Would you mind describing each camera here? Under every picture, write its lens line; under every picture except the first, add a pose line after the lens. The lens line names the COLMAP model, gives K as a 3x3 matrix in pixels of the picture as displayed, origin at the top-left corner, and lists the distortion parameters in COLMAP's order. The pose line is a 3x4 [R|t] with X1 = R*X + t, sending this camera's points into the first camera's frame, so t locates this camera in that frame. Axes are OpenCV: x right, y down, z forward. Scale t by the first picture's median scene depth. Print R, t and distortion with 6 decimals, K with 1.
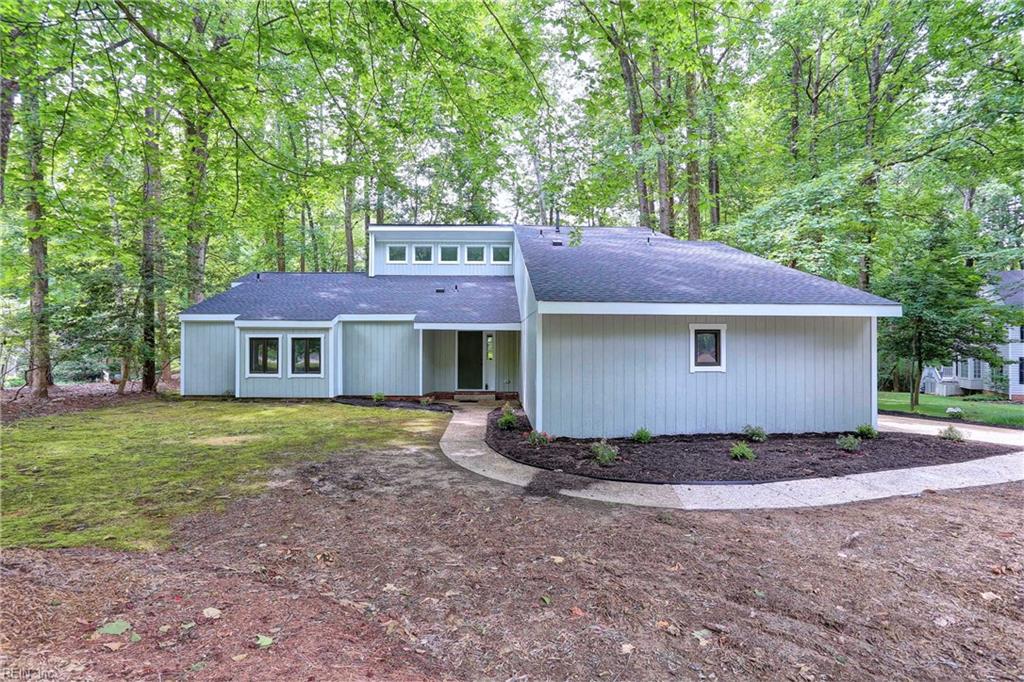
lens RADIAL K [[497.1, 0, 512.0], [0, 497.1, 341.0], [0, 0, 1]] dist [-0.052200, 0.024931]
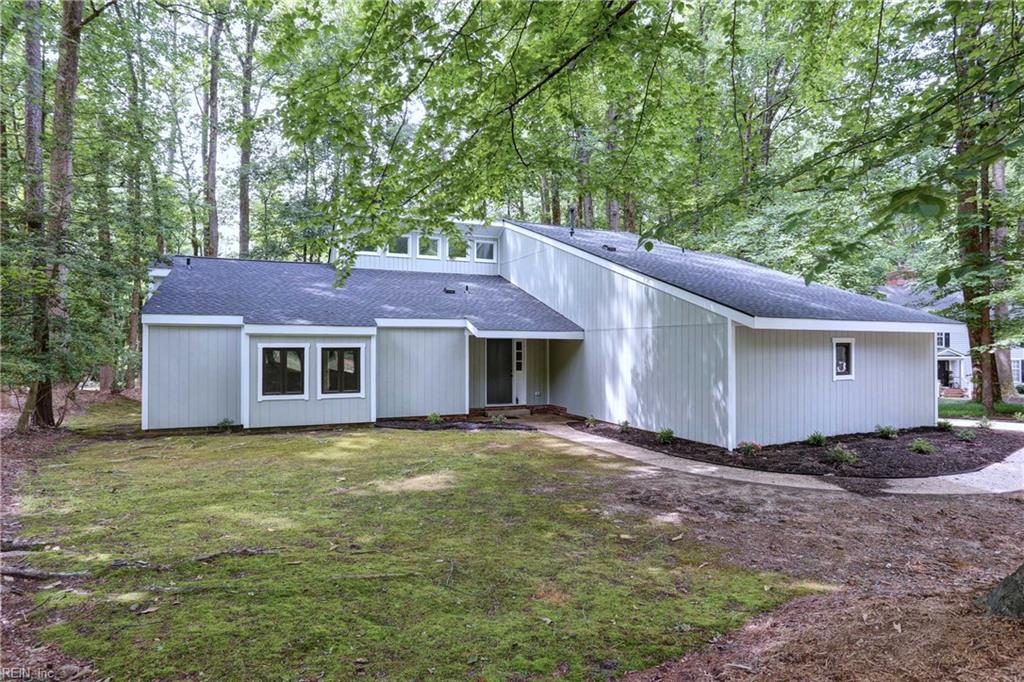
lens RADIAL K [[562.0, 0, 514.6], [0, 562.0, 338.3], [0, 0, 1]] dist [-0.059694, 0.044121]
pose [[0.921511, 0.002938, 0.388341, -0.509900], [-0.000729, 0.999983, -0.005835, -0.016489], [-0.388351, 0.005094, 0.921497, 0.069419]]
